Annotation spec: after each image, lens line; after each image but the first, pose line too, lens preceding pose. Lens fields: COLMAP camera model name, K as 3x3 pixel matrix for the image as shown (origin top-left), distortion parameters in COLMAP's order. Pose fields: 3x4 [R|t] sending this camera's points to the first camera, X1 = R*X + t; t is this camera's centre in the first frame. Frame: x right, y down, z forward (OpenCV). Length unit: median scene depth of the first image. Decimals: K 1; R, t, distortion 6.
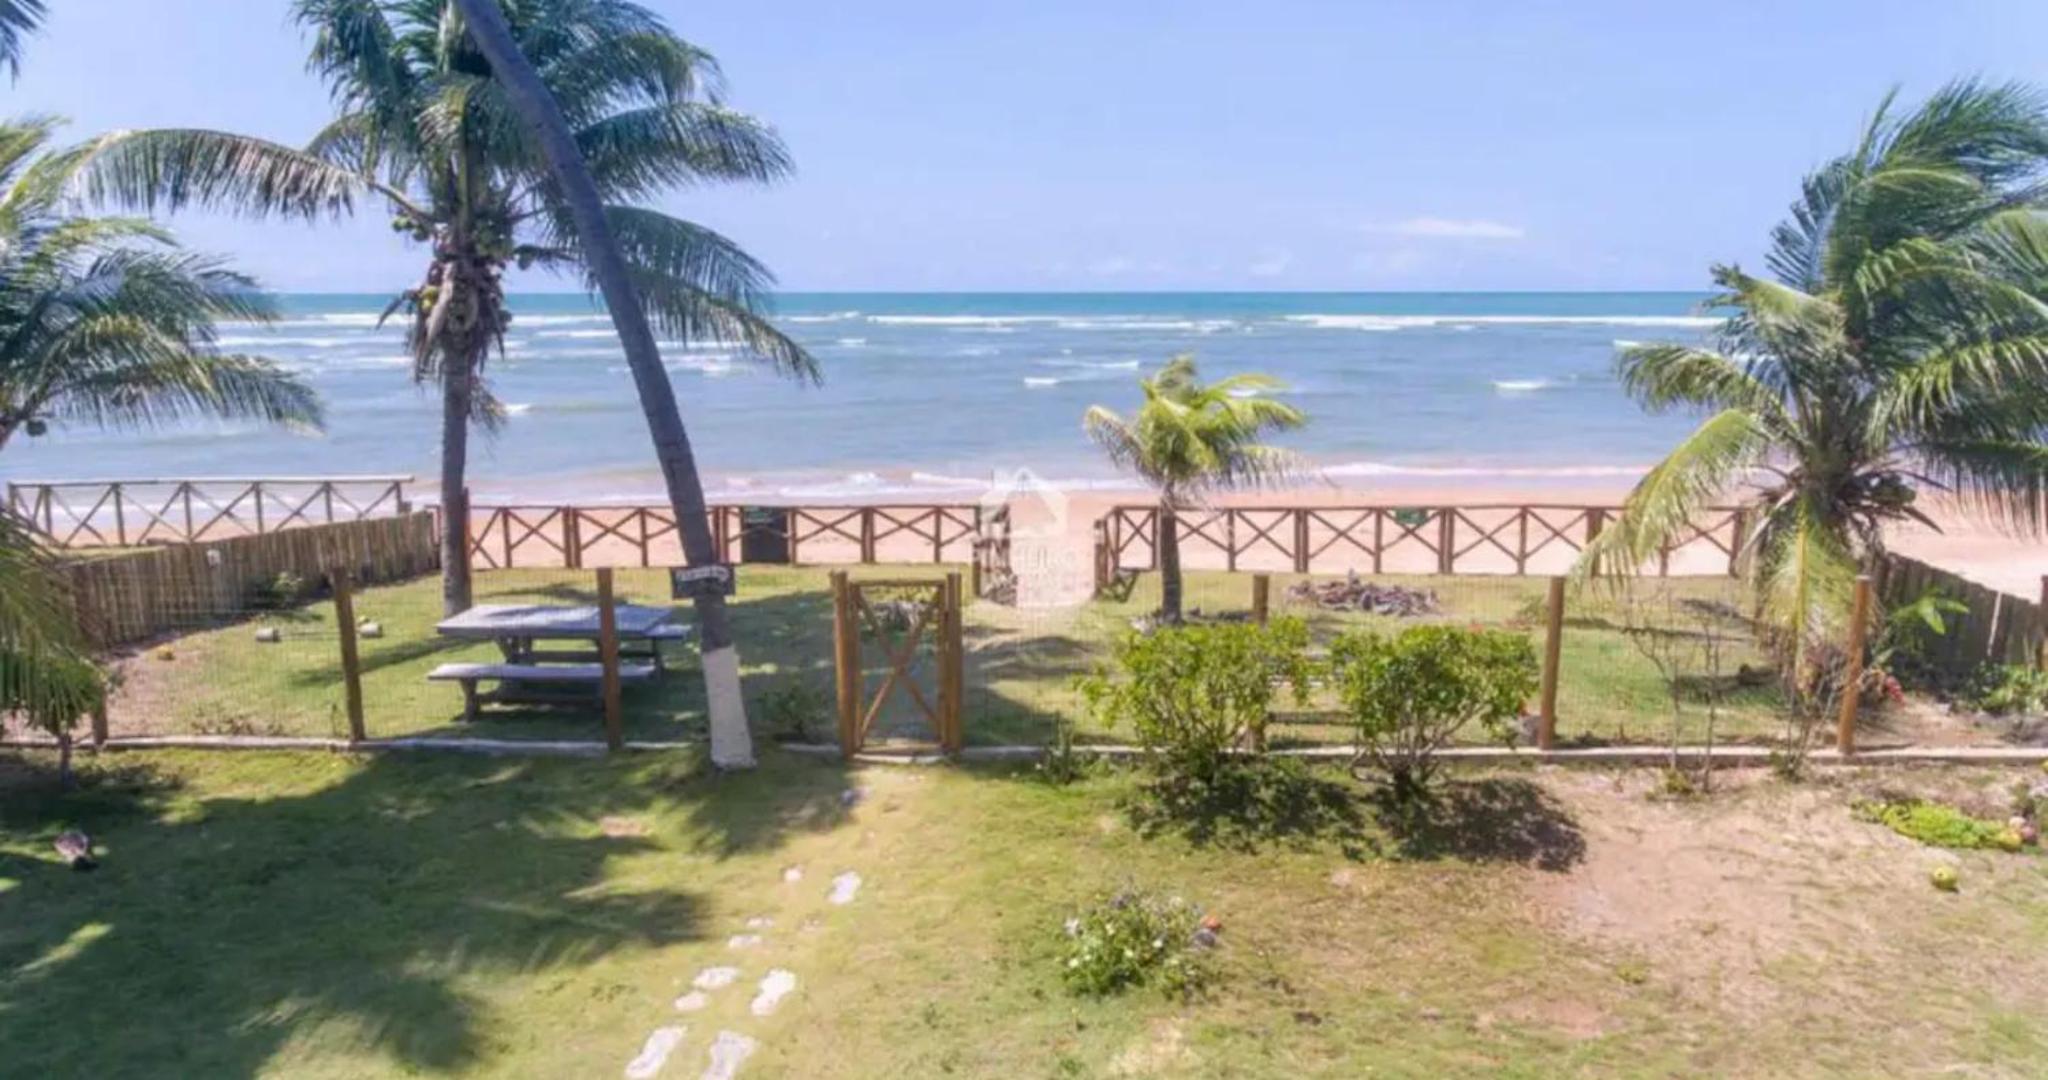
lens RADIAL K [[1065.0, 0, 1024.0], [0, 1065.0, 540.0], [0, 0, 1]] dist [-0.001239, 0.001210]
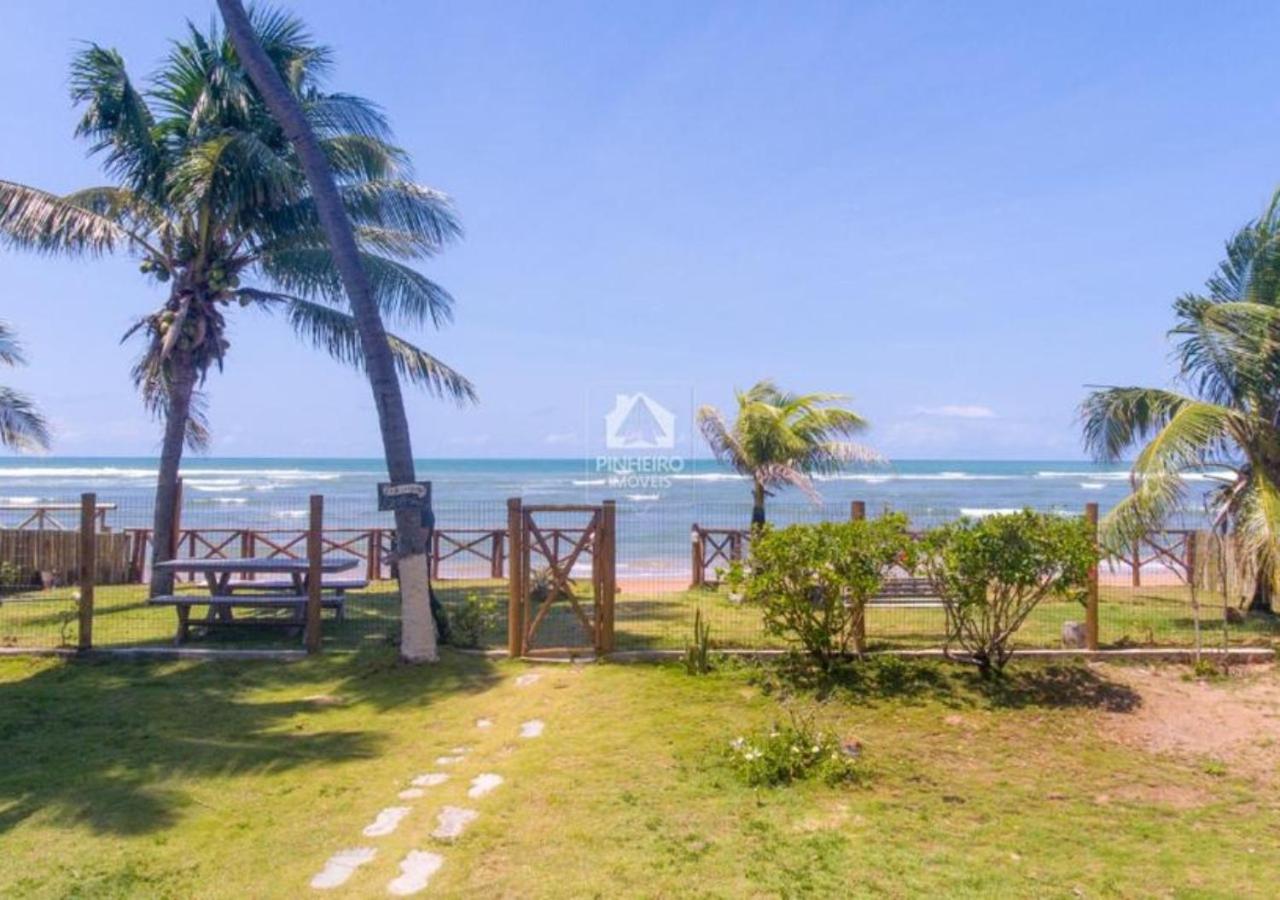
lens RADIAL K [[860.8, 0, 641.0], [0, 860.8, 466.8], [0, 0, 1]] dist [0.001546, -0.003811]
pose [[0.998620, 0.007008, 0.052044, -0.079000], [0.002581, 0.983308, -0.181931, 0.169864], [-0.052450, 0.181815, 0.981933, 0.023136]]
